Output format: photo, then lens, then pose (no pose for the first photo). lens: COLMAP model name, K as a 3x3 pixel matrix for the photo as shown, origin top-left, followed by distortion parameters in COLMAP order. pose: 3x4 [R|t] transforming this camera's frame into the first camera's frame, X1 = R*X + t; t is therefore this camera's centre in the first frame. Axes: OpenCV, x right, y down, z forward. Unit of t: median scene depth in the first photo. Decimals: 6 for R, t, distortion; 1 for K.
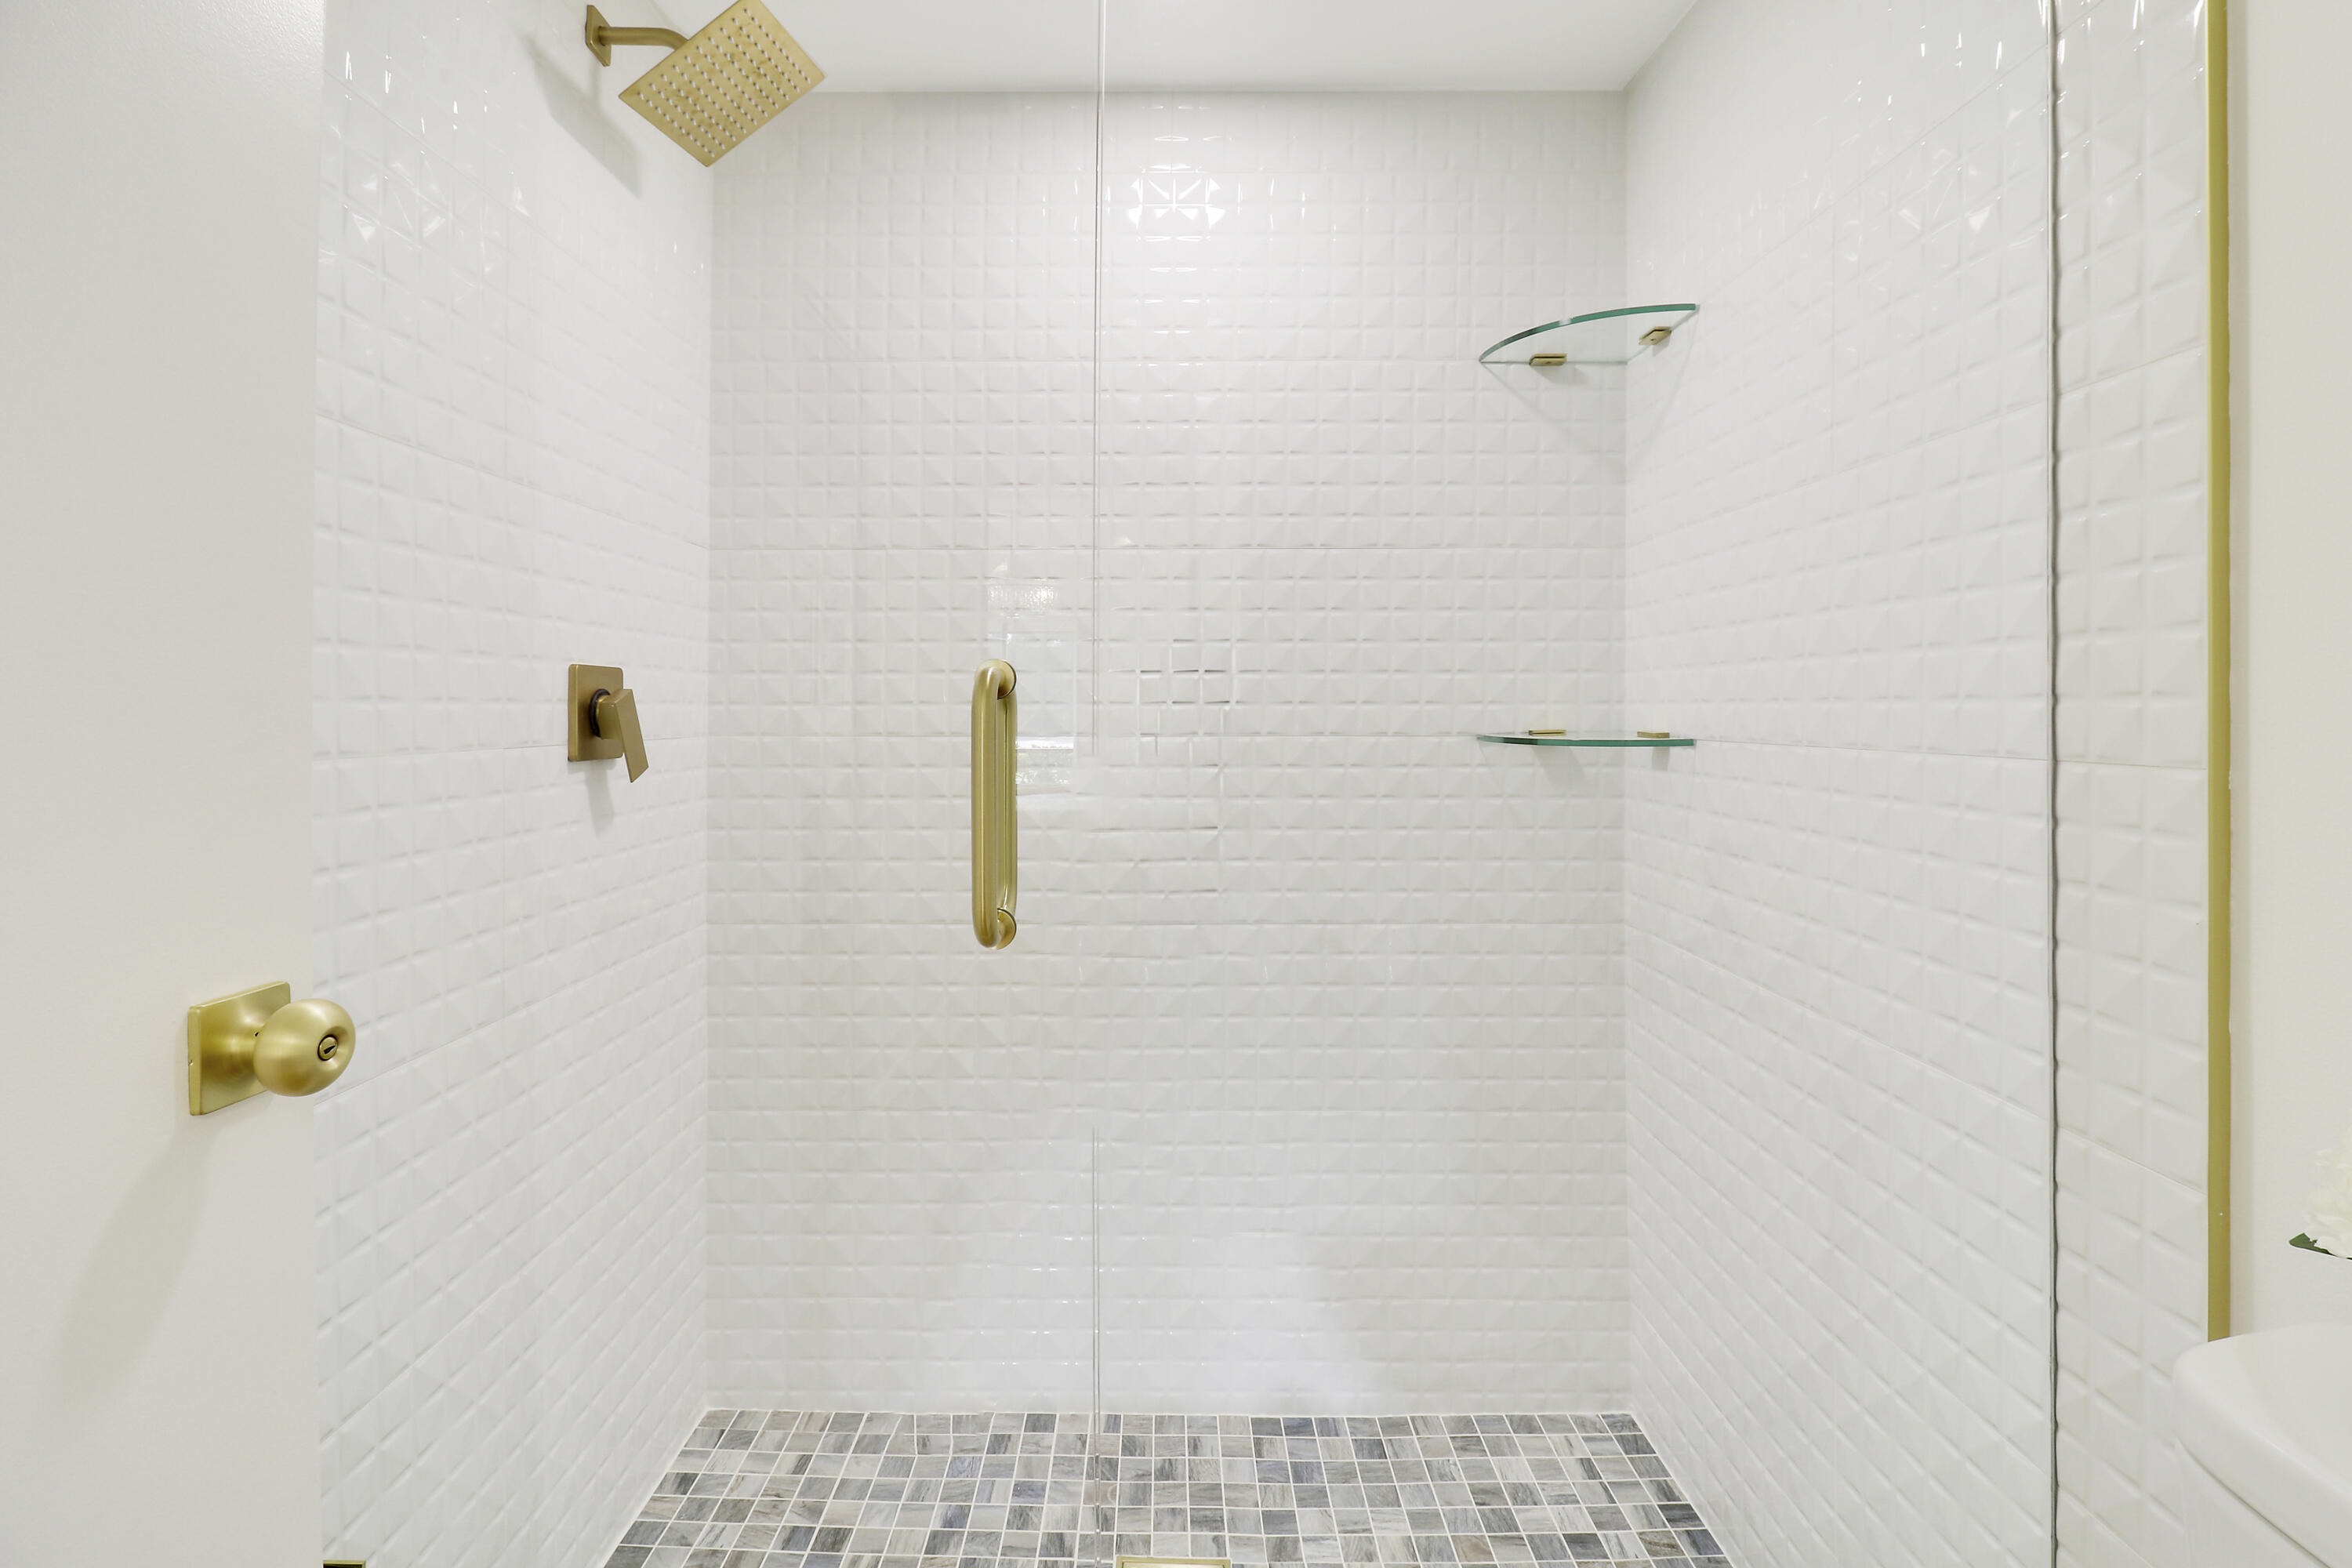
lens RADIAL K [[1104.0, 0, 1180.7], [0, 1104.0, 764.3], [0, 0, 1]] dist [0.001443, -0.000714]
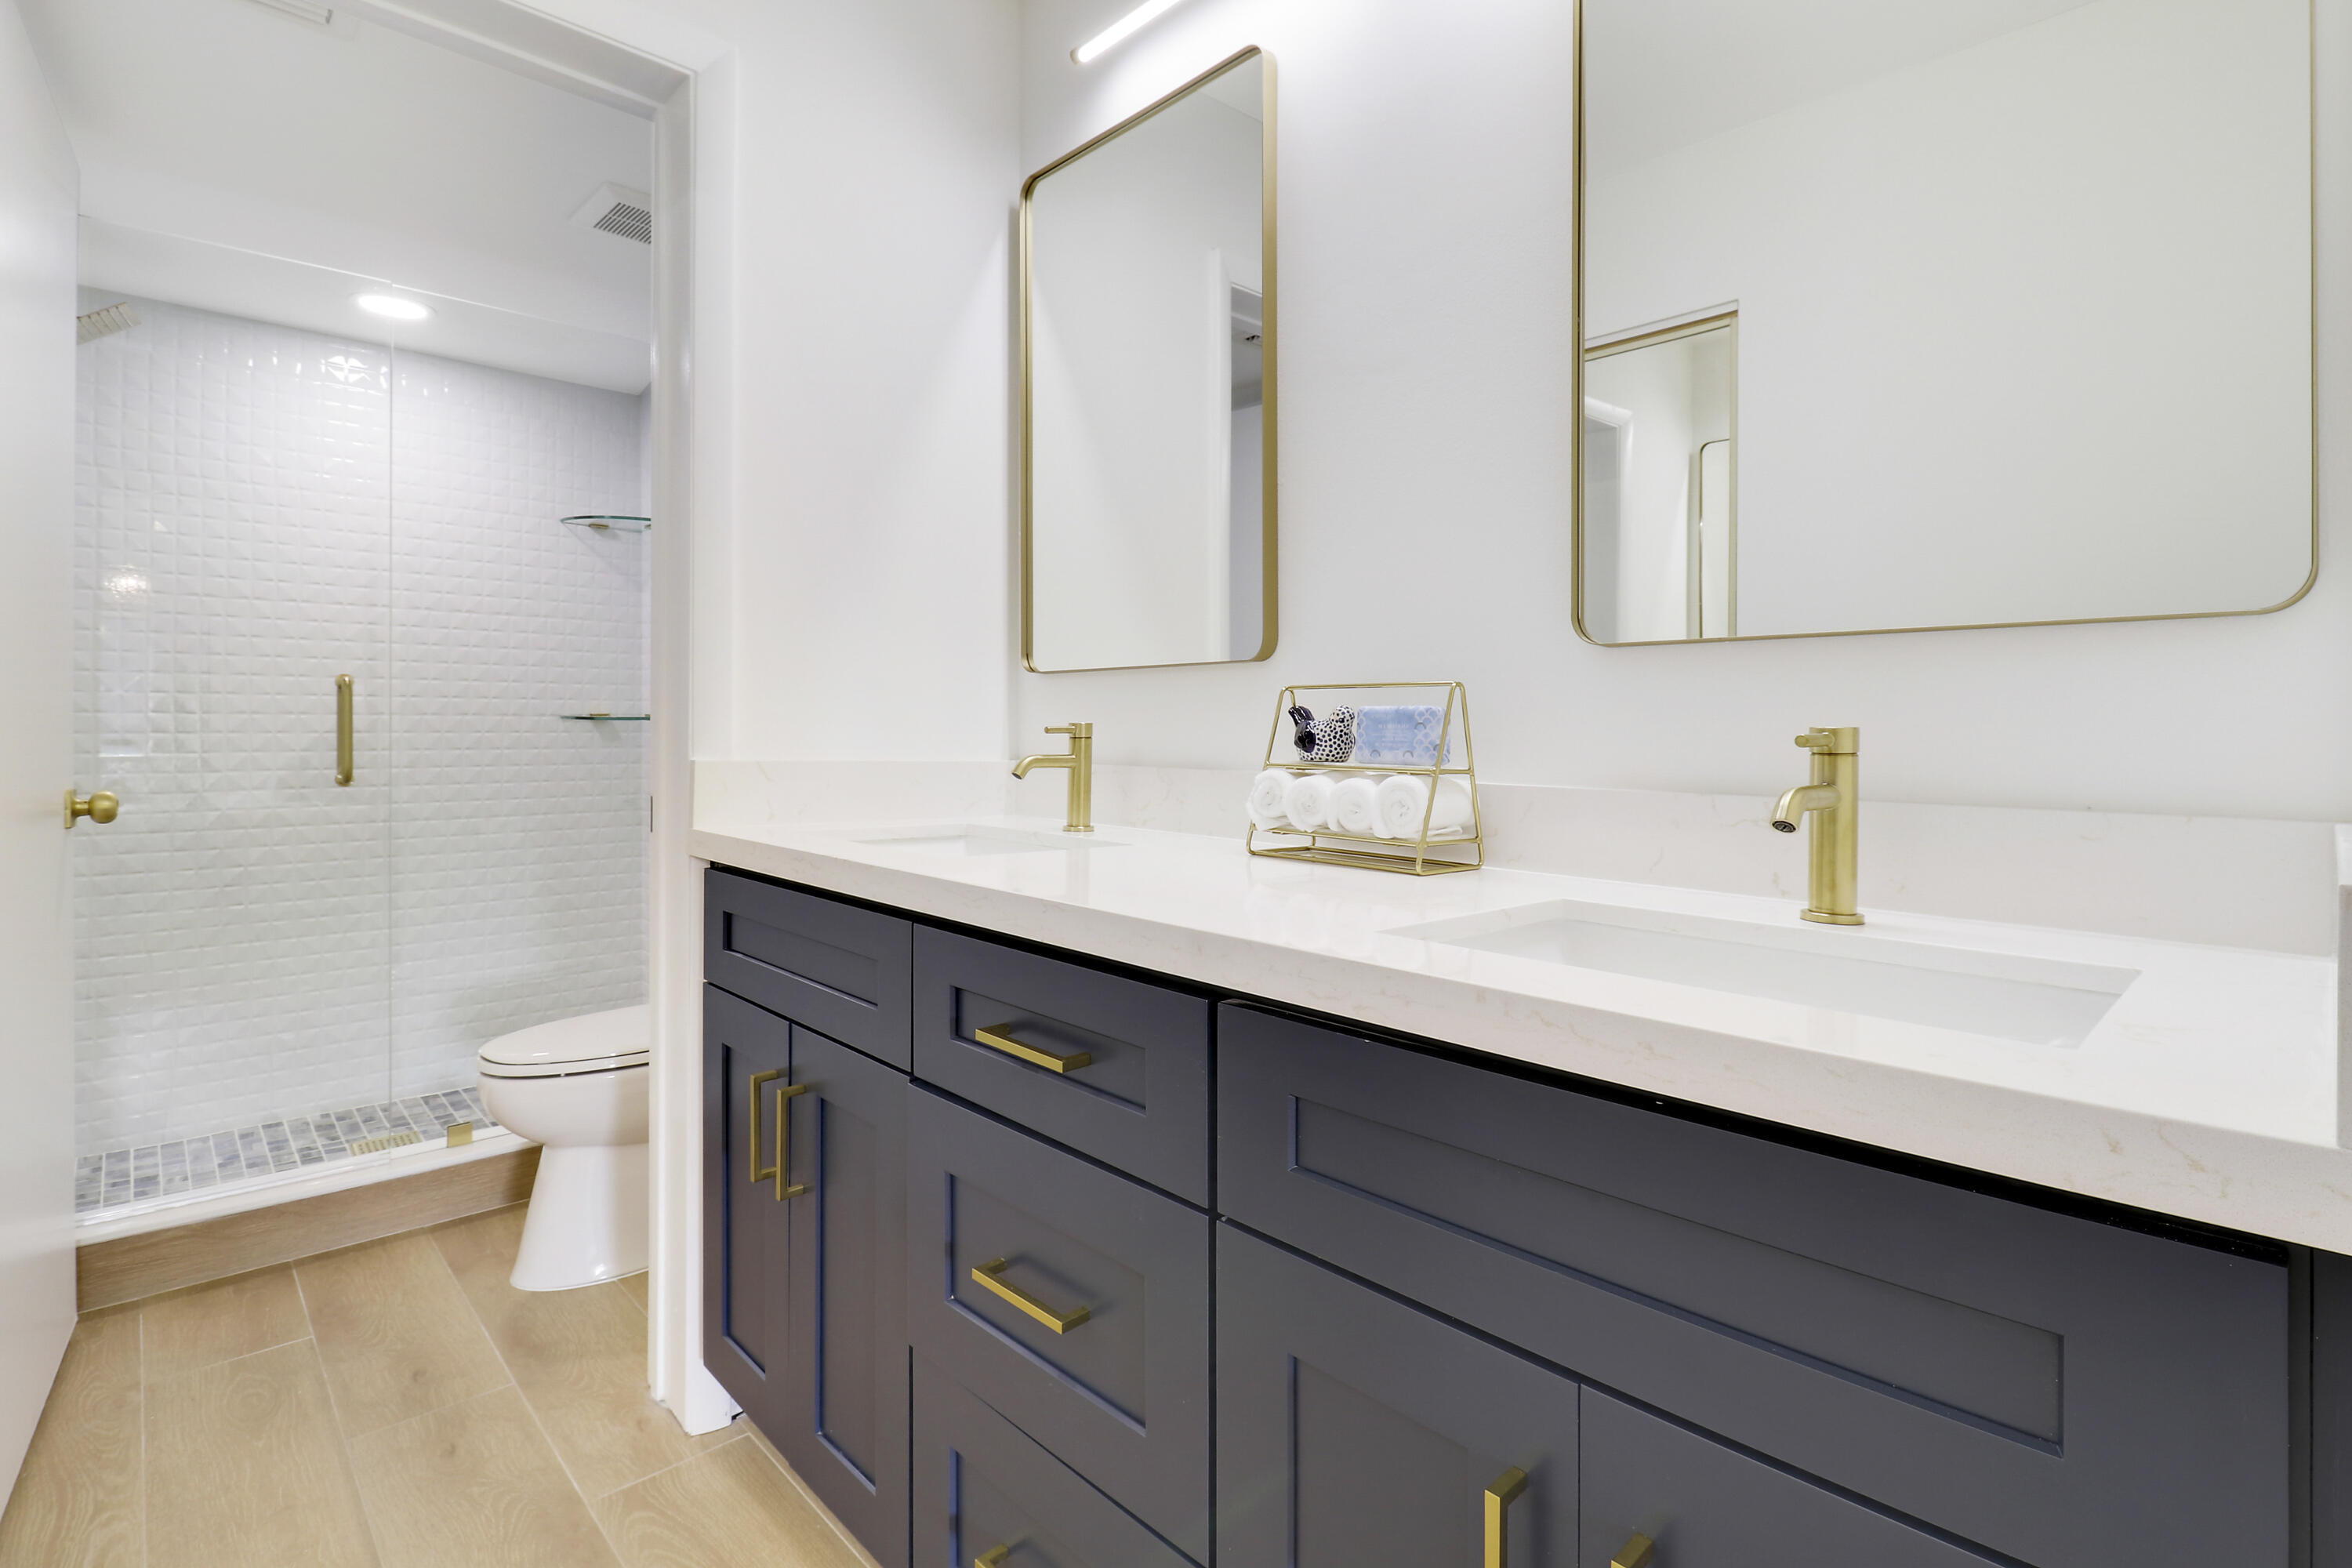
lens RADIAL K [[1104.0, 0, 1180.7], [0, 1104.0, 764.3], [0, 0, 1]] dist [0.001443, -0.000714]
pose [[0.716323, -0.008753, 0.697714, -0.302964], [-0.001517, 0.999899, 0.014102, 0.030366], [-0.697767, -0.011160, 0.716238, -1.140301]]
